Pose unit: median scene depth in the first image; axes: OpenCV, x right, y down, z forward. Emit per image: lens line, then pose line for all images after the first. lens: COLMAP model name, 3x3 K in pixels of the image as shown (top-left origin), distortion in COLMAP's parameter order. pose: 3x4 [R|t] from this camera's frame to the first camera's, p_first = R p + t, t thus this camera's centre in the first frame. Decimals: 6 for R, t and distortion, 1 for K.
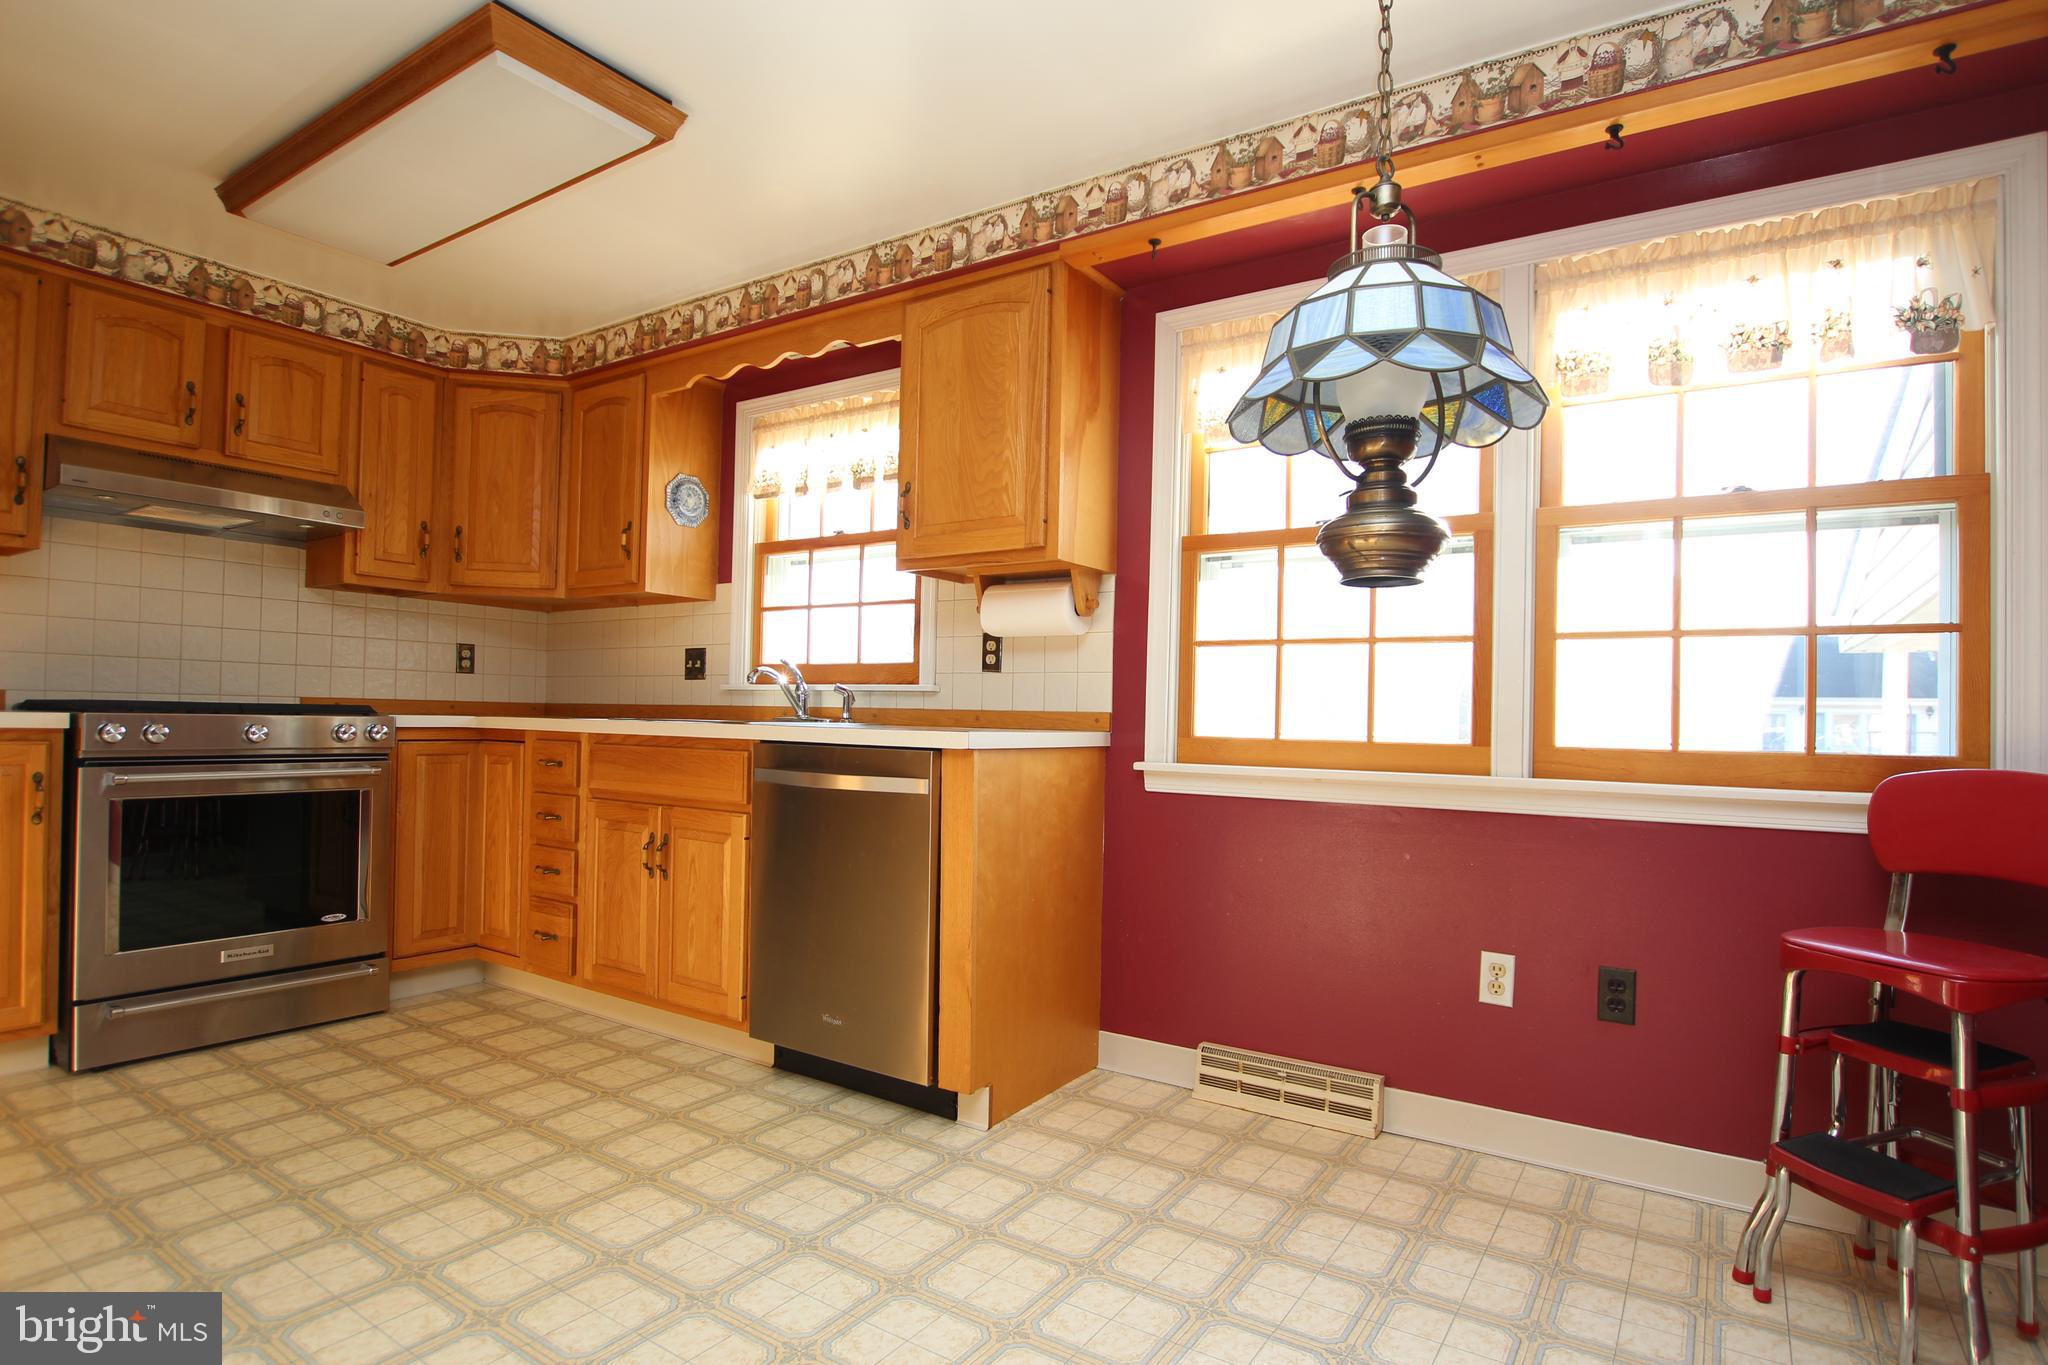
lens RADIAL K [[1051.1, 0, 1038.7], [0, 1051.1, 699.4], [0, 0, 1]] dist [-0.027200, 0.002858]
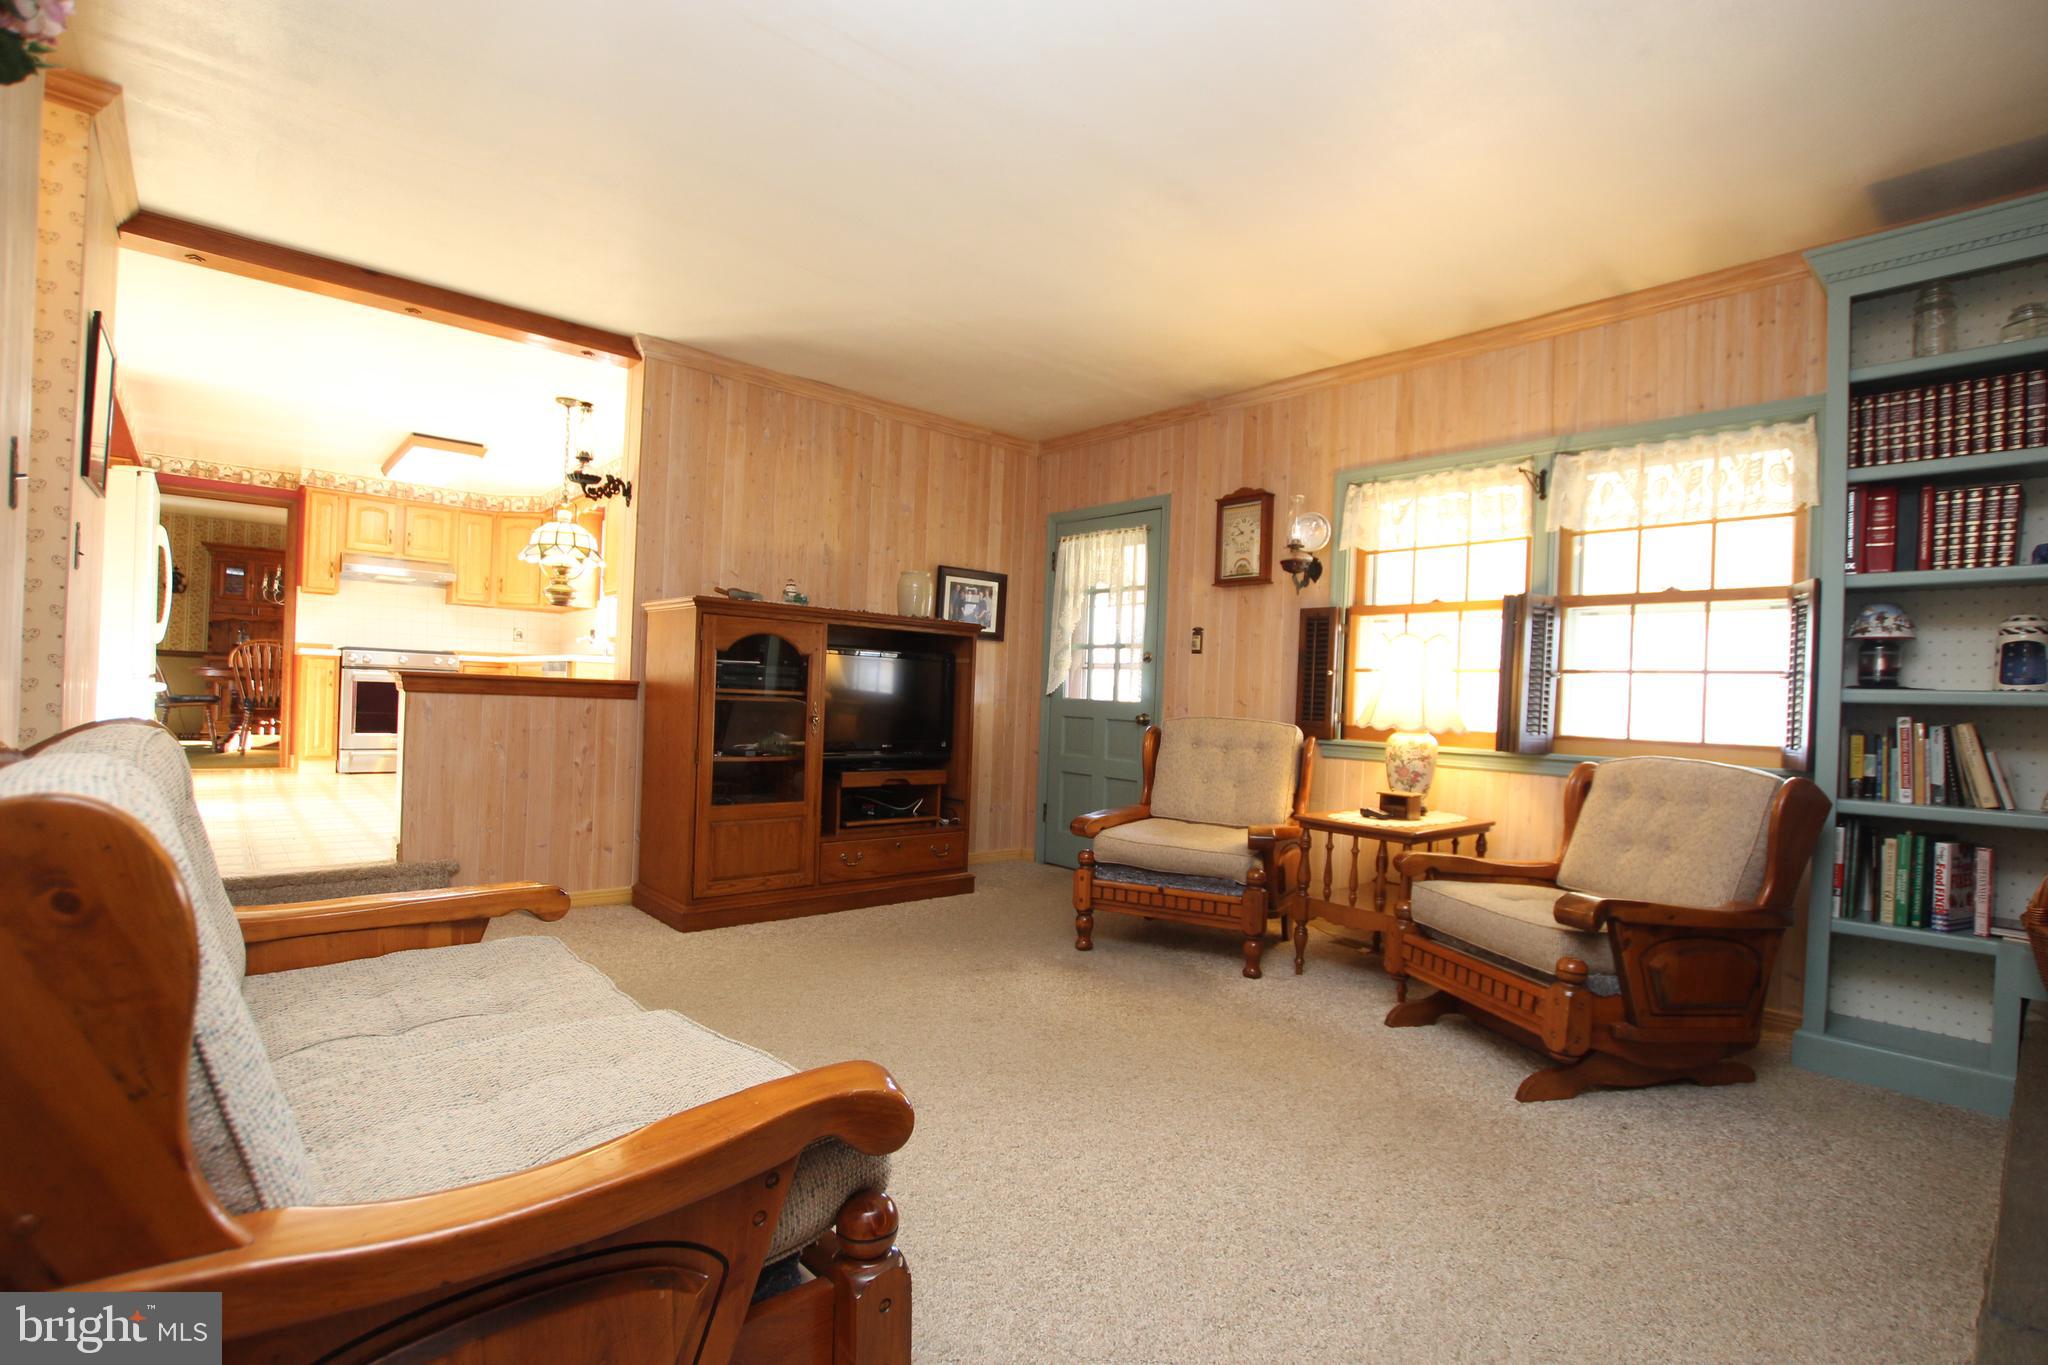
lens RADIAL K [[950.3, 0, 1030.8], [0, 950.3, 698.2], [0, 0, 1]] dist [-0.028801, 0.001644]
pose [[0.965731, 0.016064, -0.259047, 1.577488], [-0.013320, 0.999835, 0.012343, 0.086416], [0.259203, -0.008469, 0.965786, -1.020206]]
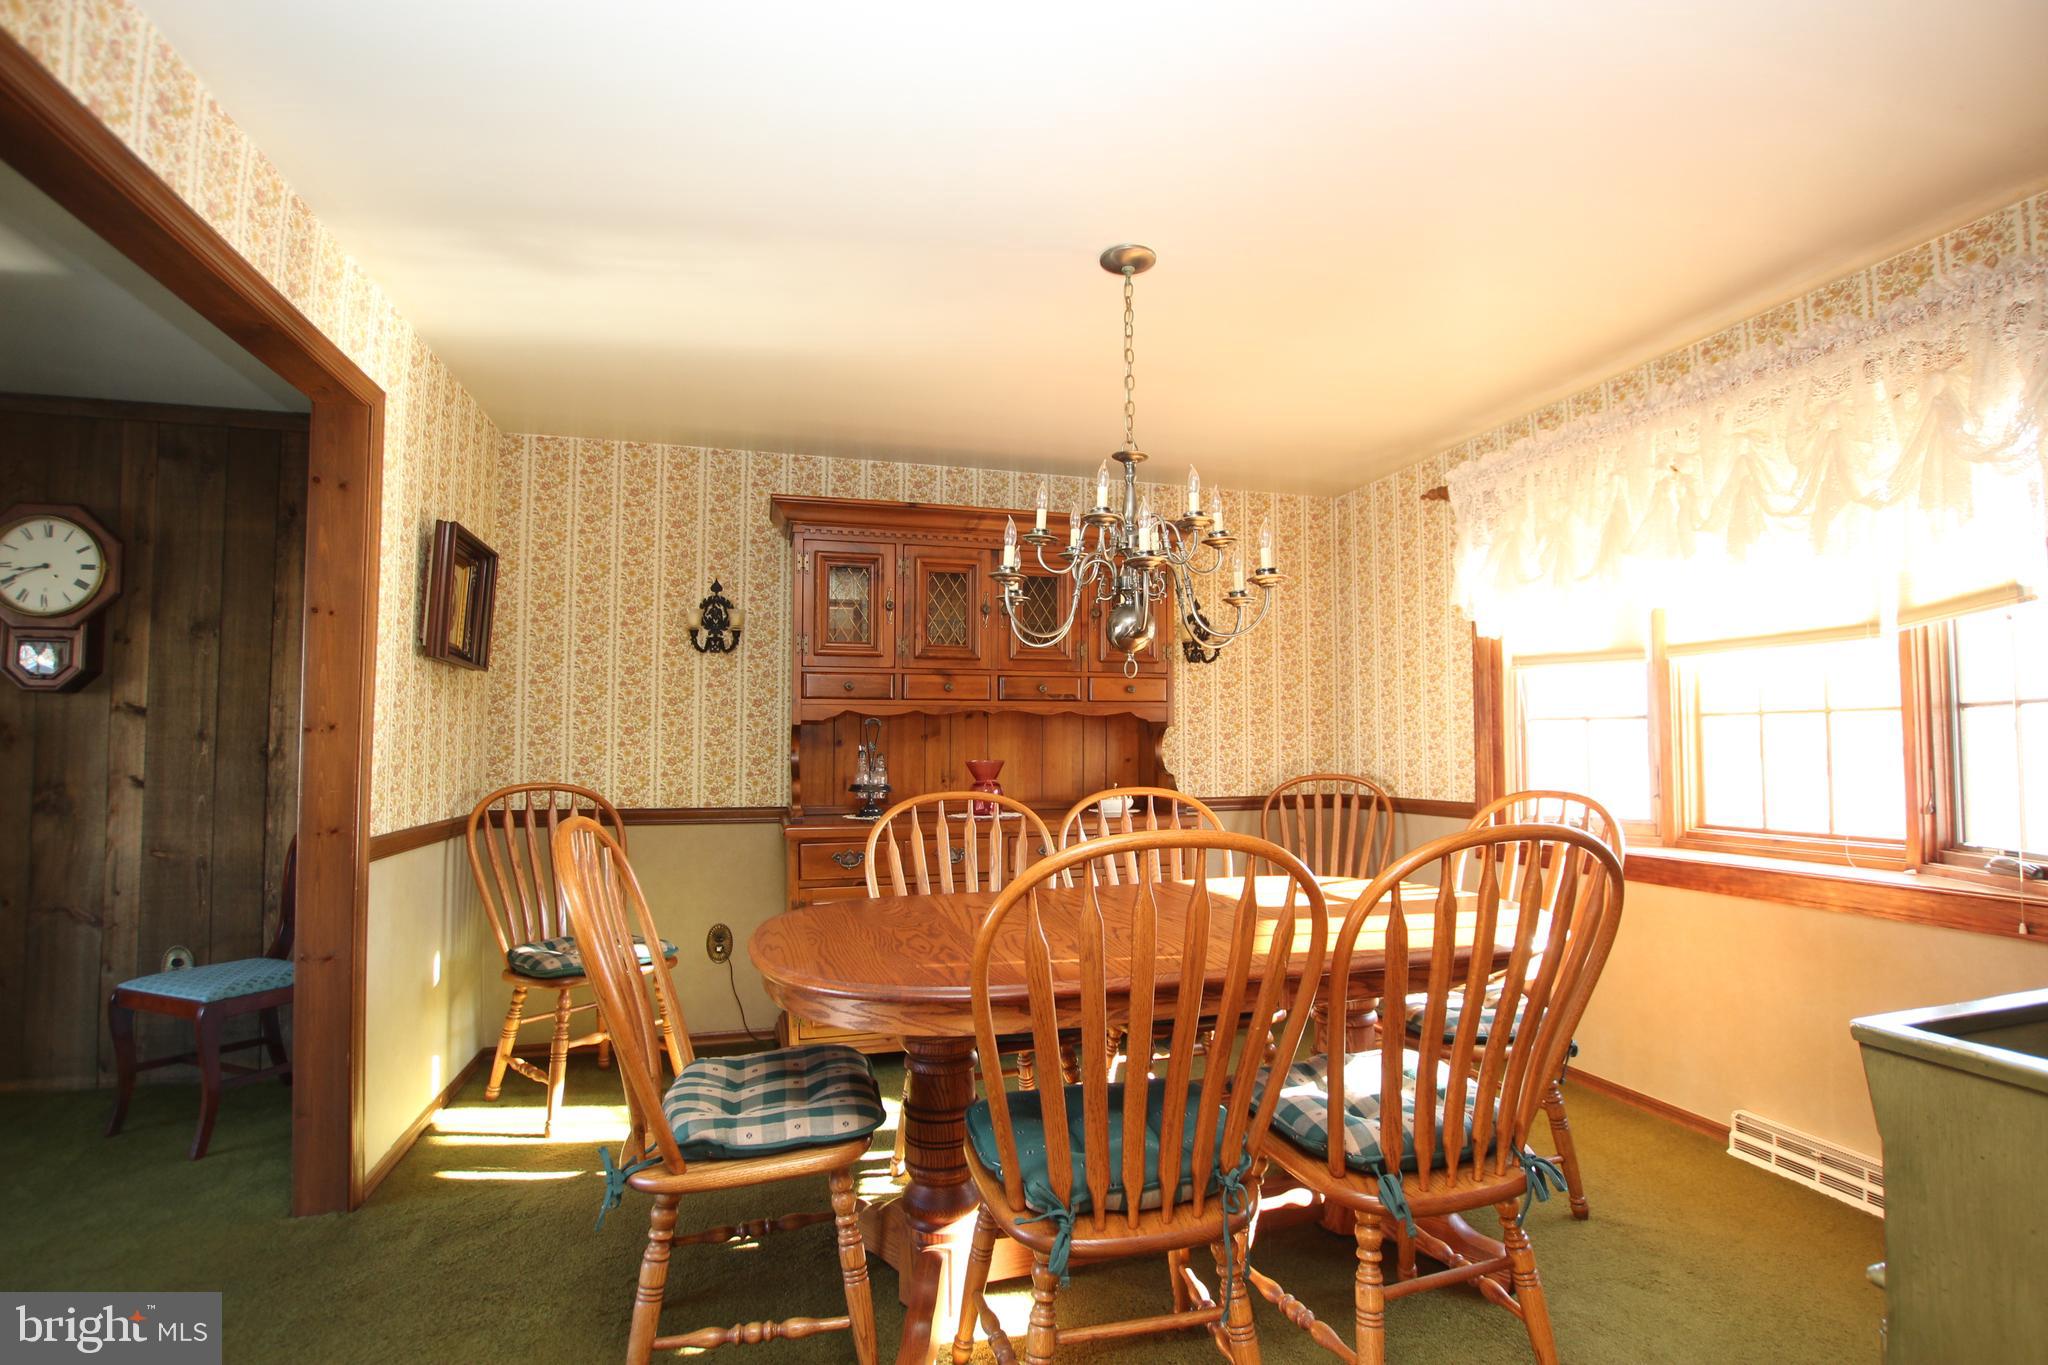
lens RADIAL K [[950.3, 0, 1039.3], [0, 950.3, 693.0], [0, 0, 1]] dist [-0.028801, 0.001644]
pose [[0.759209, -0.061316, -0.647953, -1.243800], [0.035090, 0.997961, -0.053322, -0.081272], [0.649901, 0.017745, 0.759812, 0.809461]]
